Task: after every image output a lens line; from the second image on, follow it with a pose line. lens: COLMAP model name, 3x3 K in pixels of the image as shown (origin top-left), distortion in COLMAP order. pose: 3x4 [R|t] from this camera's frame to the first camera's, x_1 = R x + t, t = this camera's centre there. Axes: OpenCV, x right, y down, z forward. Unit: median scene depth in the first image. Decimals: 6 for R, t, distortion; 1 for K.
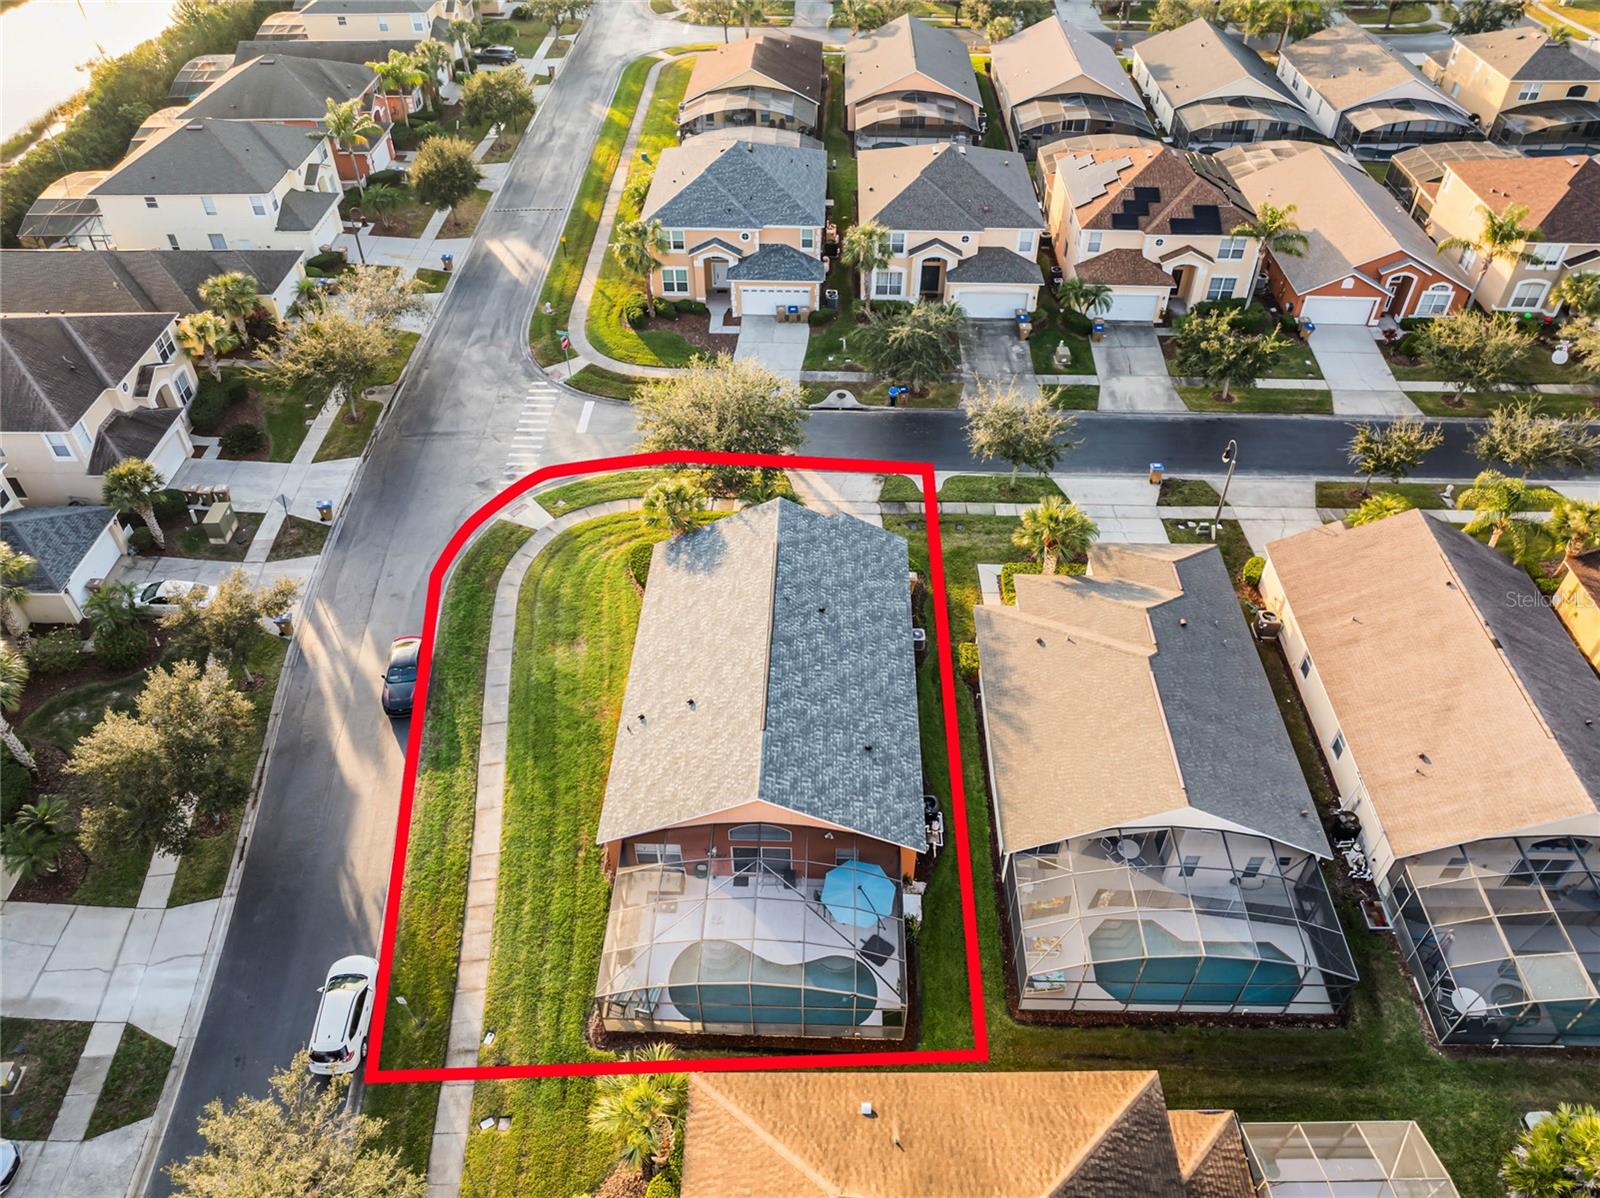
lens RADIAL K [[1155.4, 0, 800.0], [0, 1155.4, 599.0], [0, 0, 1]] dist [-0.023375, -0.007157]
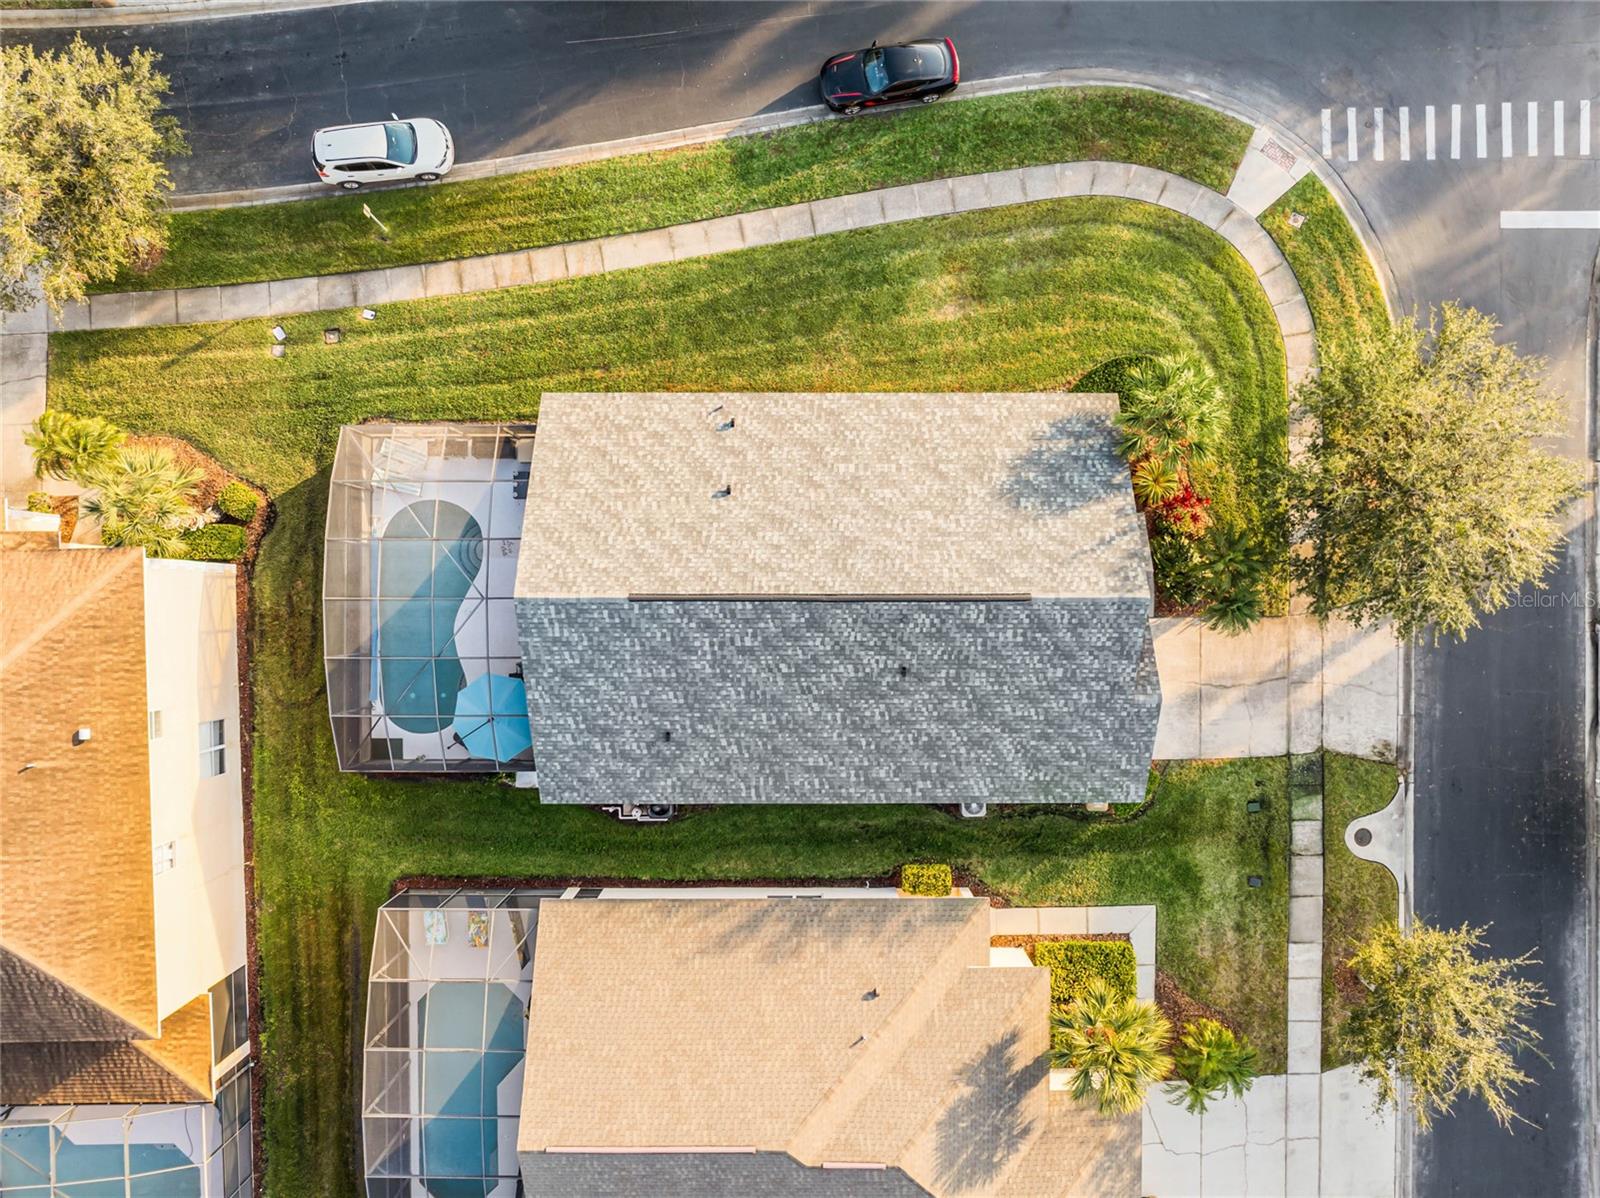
lens RADIAL K [[1155.4, 0, 800.0], [0, 1155.4, 599.0], [0, 0, 1]] dist [-0.023375, -0.007157]
pose [[0.032367, 0.999464, -0.004805, -0.022052], [-0.674942, 0.025403, 0.737433, -0.464192], [0.737160, -0.020625, 0.675403, 0.545172]]
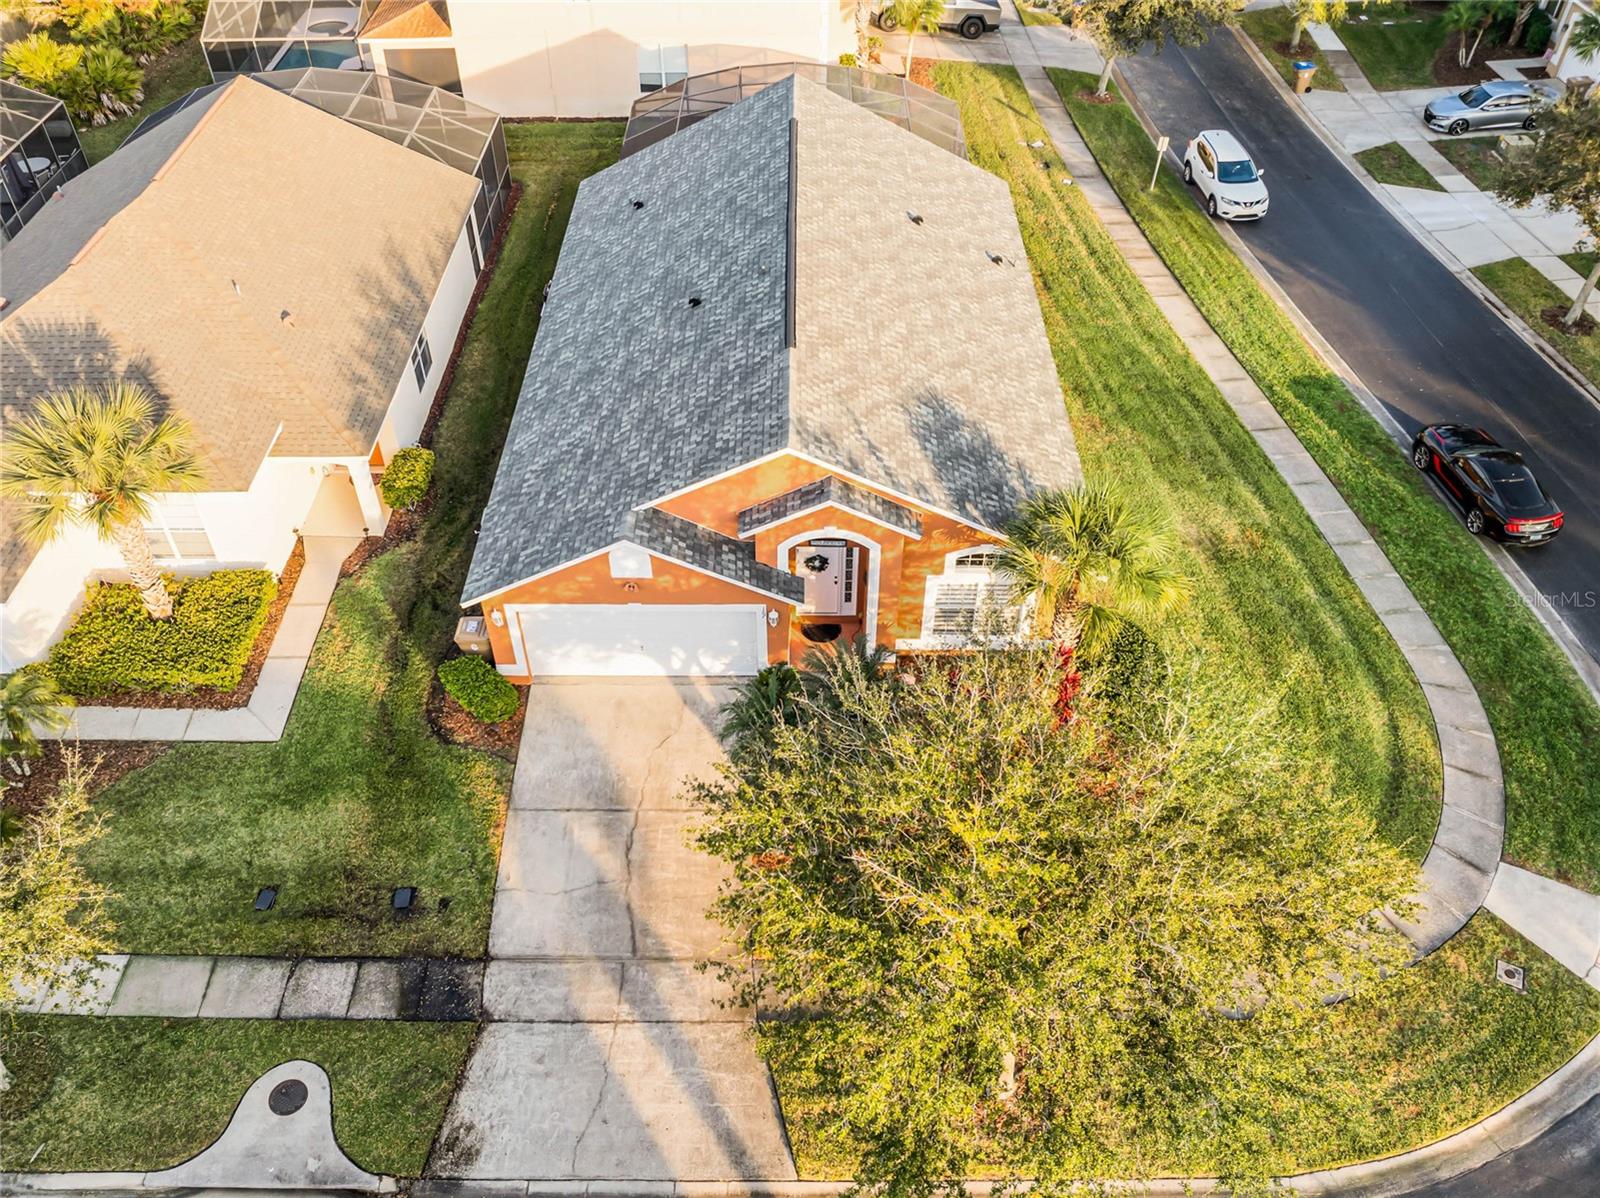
lens RADIAL K [[1290.8, 0, 800.0], [0, 1290.8, 599.0], [0, 0, 1]] dist [-0.018680, -0.000441]
pose [[-0.999532, 0.013723, -0.027343, -0.009865], [-0.026251, 0.074290, 0.996891, -0.584170], [0.015711, 0.997142, -0.073895, 1.246579]]
